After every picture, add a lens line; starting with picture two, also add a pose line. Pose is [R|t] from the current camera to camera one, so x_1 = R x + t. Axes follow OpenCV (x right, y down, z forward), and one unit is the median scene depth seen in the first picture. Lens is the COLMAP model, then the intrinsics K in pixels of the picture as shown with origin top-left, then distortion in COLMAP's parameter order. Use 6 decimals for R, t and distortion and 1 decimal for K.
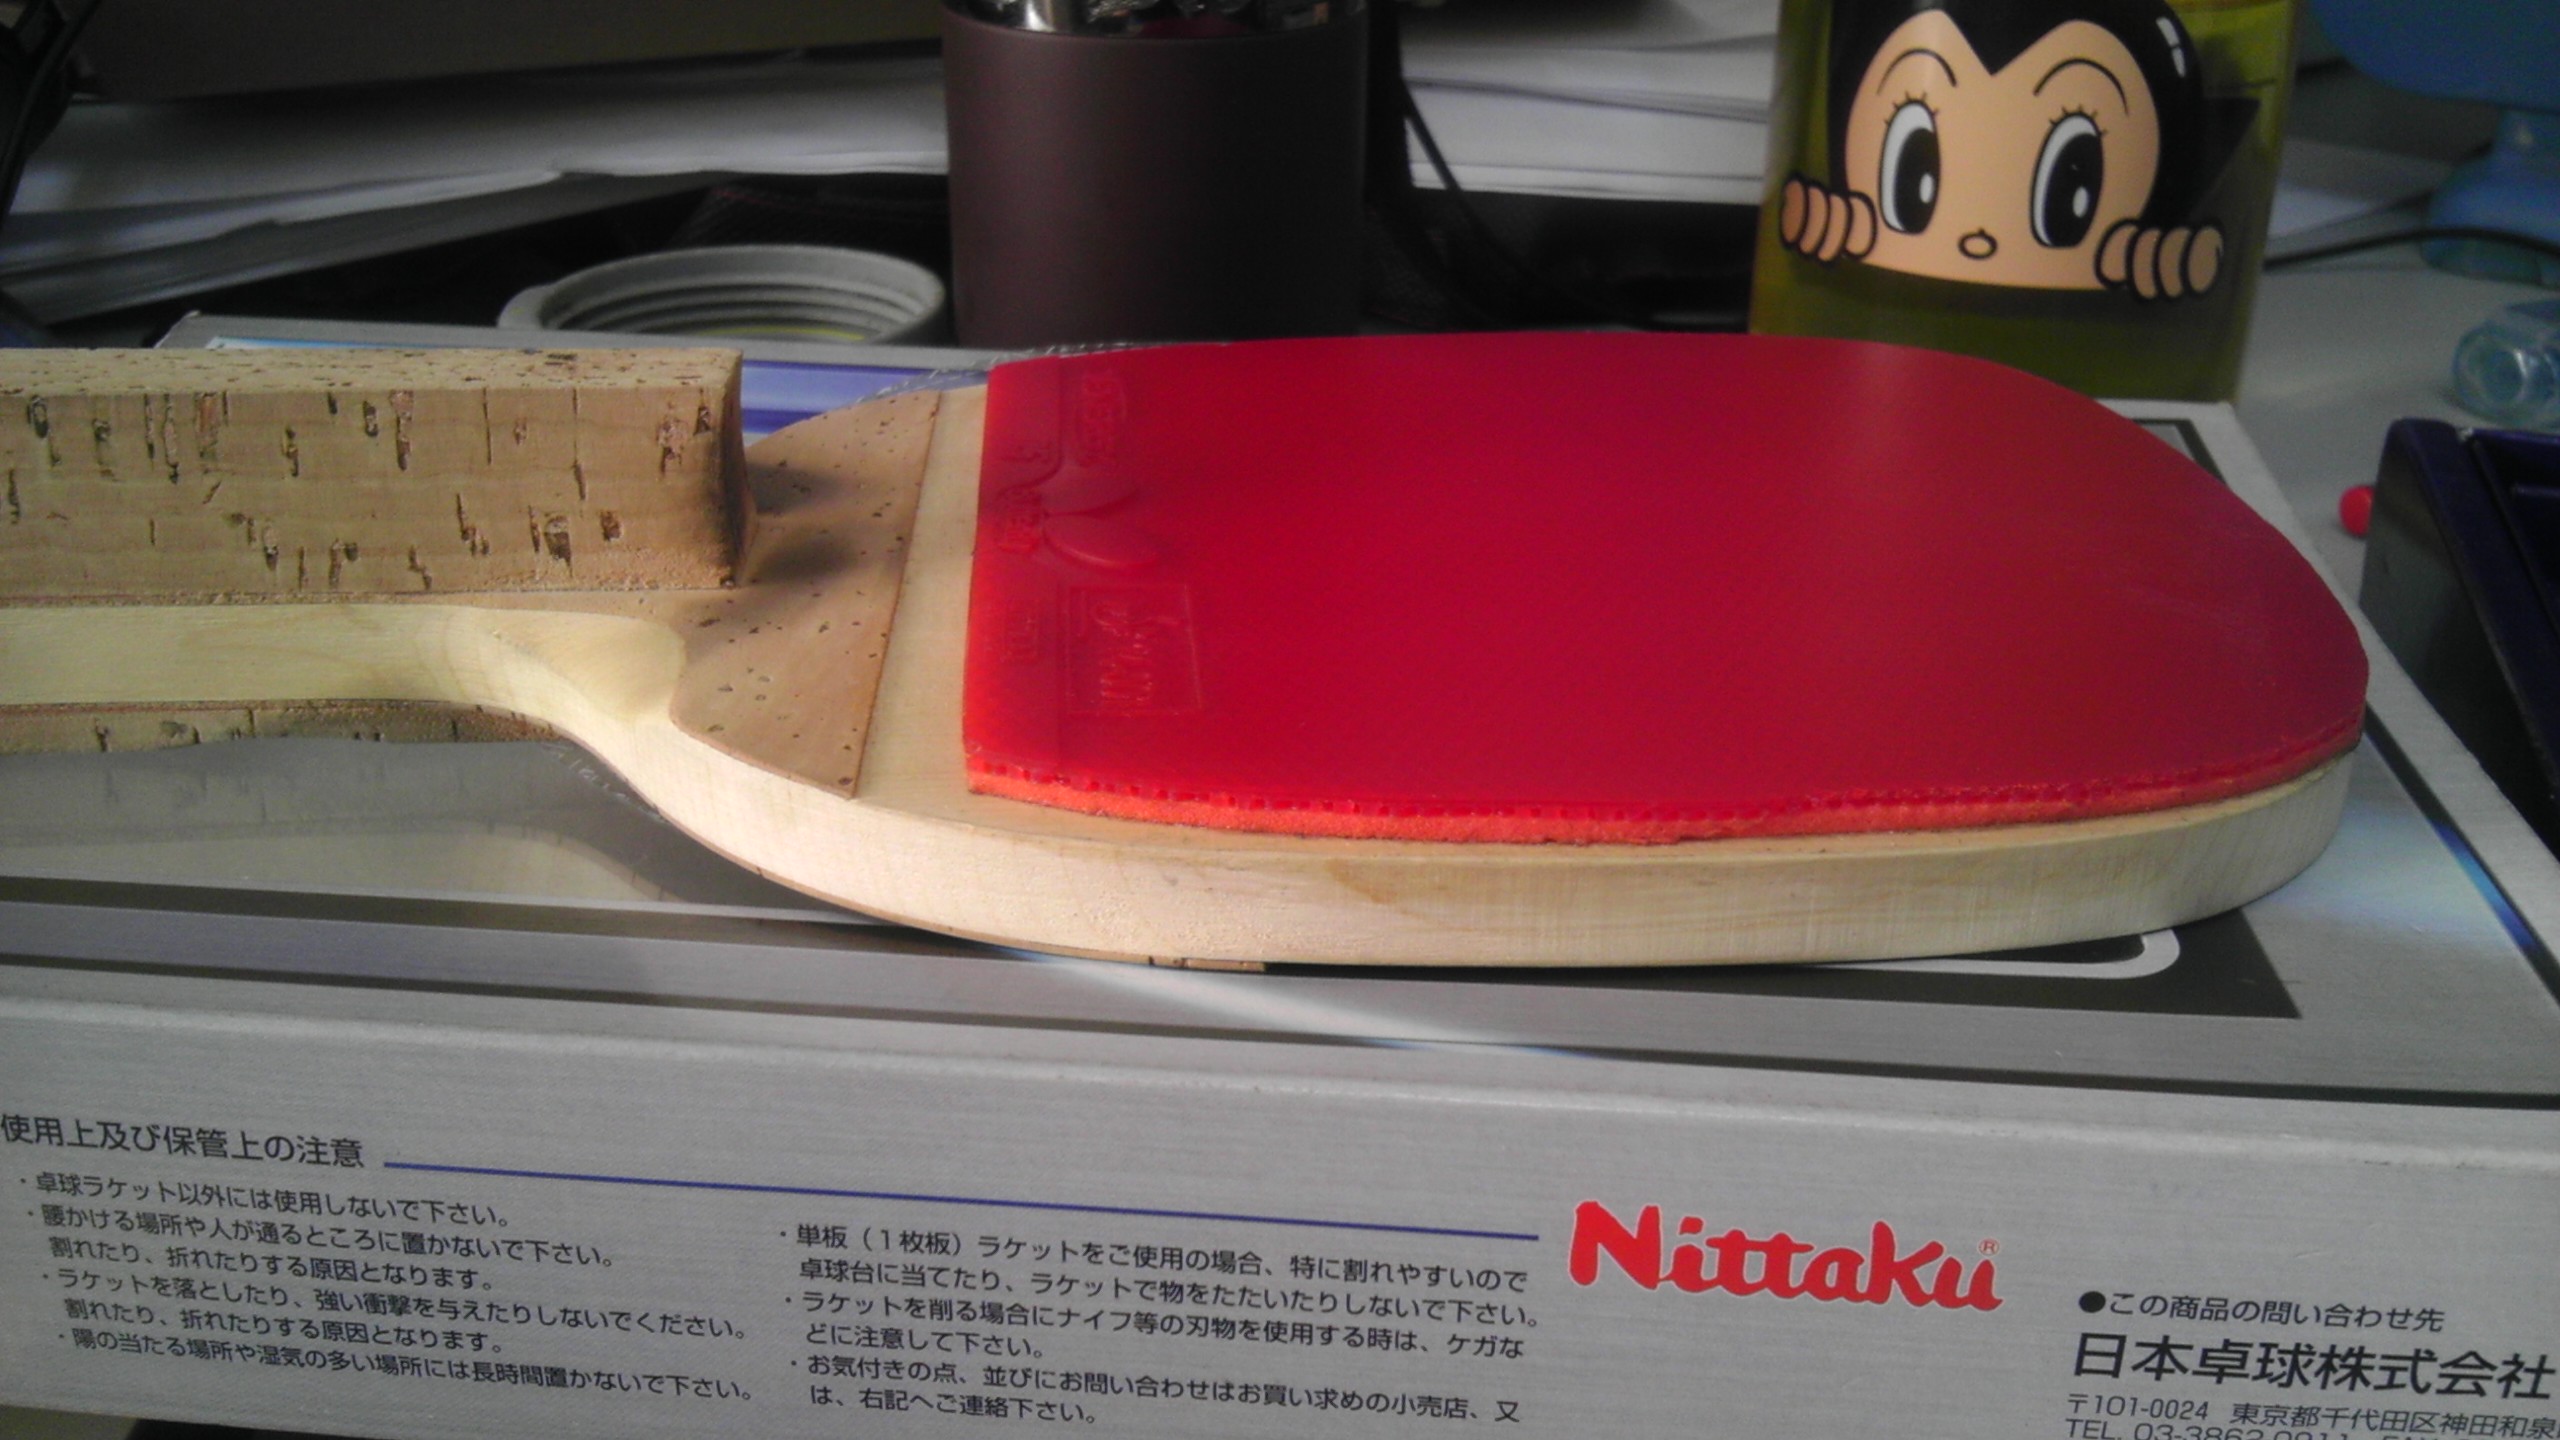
lens RADIAL K [[2616.8, 0, 1292.2], [0, 2616.8, 731.6], [0, 0, 1]] dist [0.100312, -0.378464]
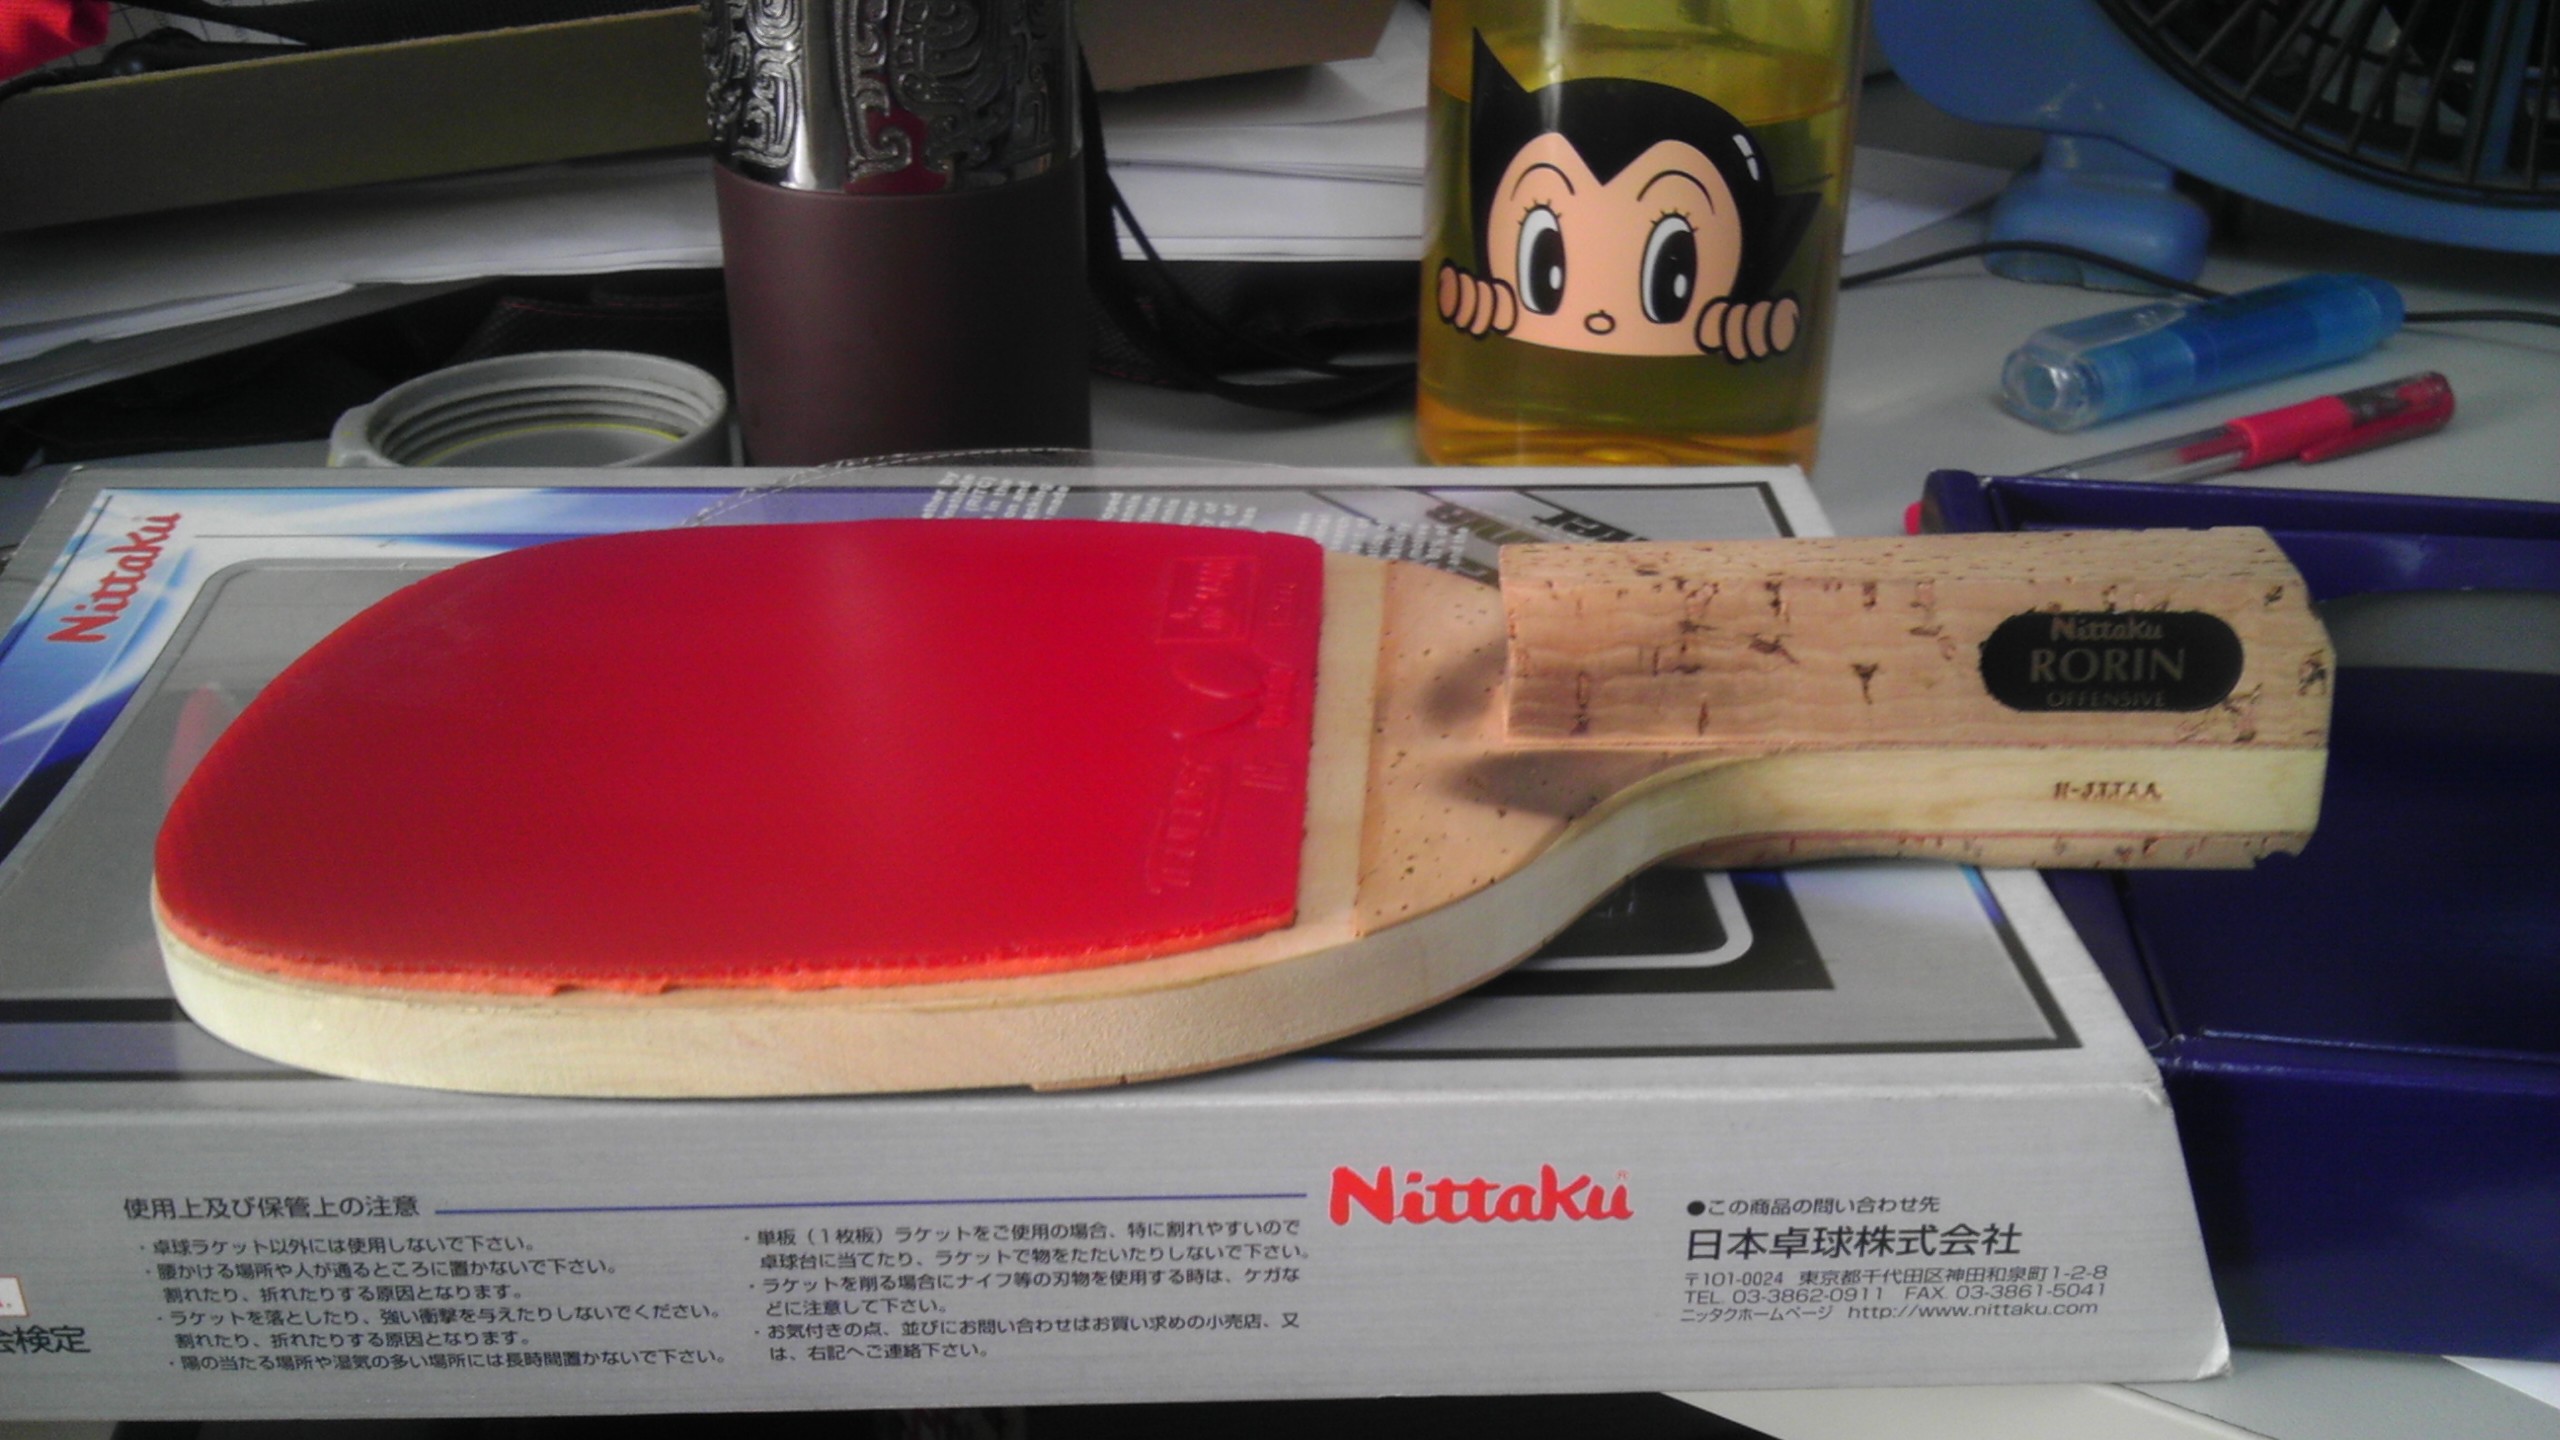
lens RADIAL K [[2579.4, 0, 1288.3], [0, 2579.4, 760.2], [0, 0, 1]] dist [0.115890, -0.394364]
pose [[0.991690, -0.063398, 0.111947, -0.052198], [0.058270, 0.997122, 0.048501, -0.099452], [-0.114699, -0.041575, 0.992530, -0.332762]]
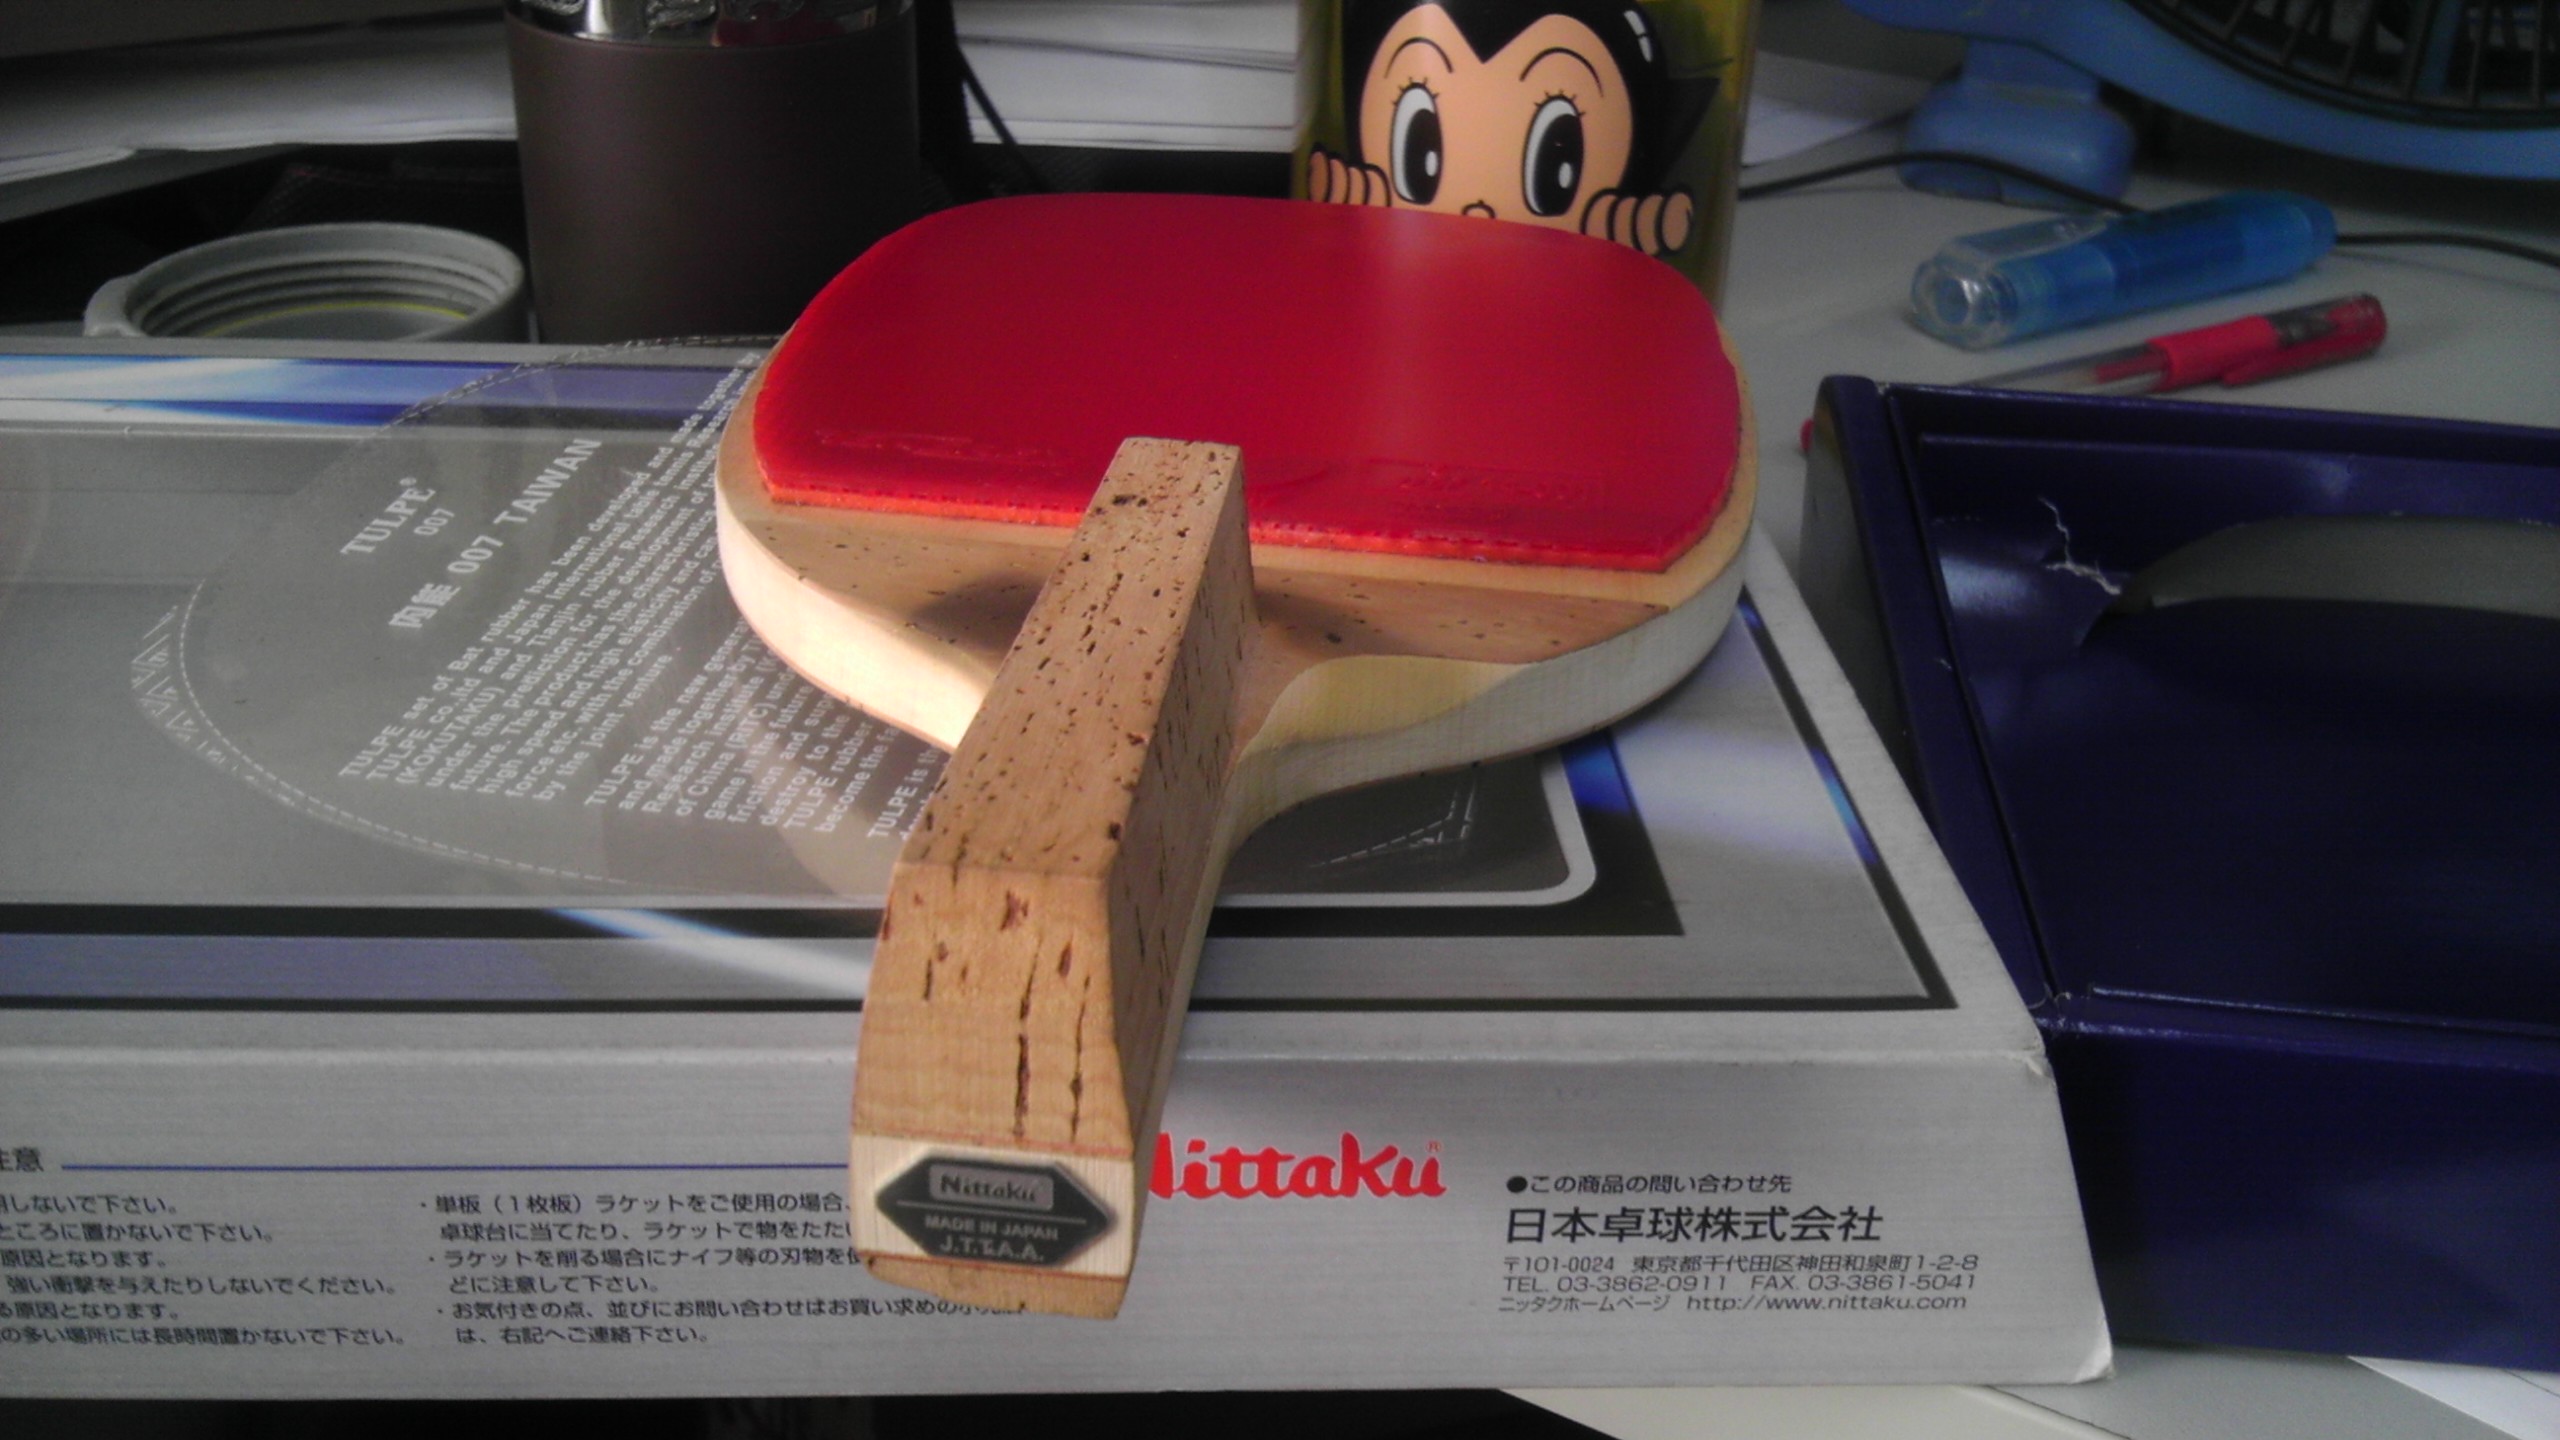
lens RADIAL K [[2579.4, 0, 1288.3], [0, 2579.4, 760.2], [0, 0, 1]] dist [0.115890, -0.394364]
pose [[0.989183, -0.046646, 0.139071, 0.033625], [0.036533, 0.996559, 0.074405, -0.075846], [-0.142063, -0.068519, 0.987483, -0.174478]]
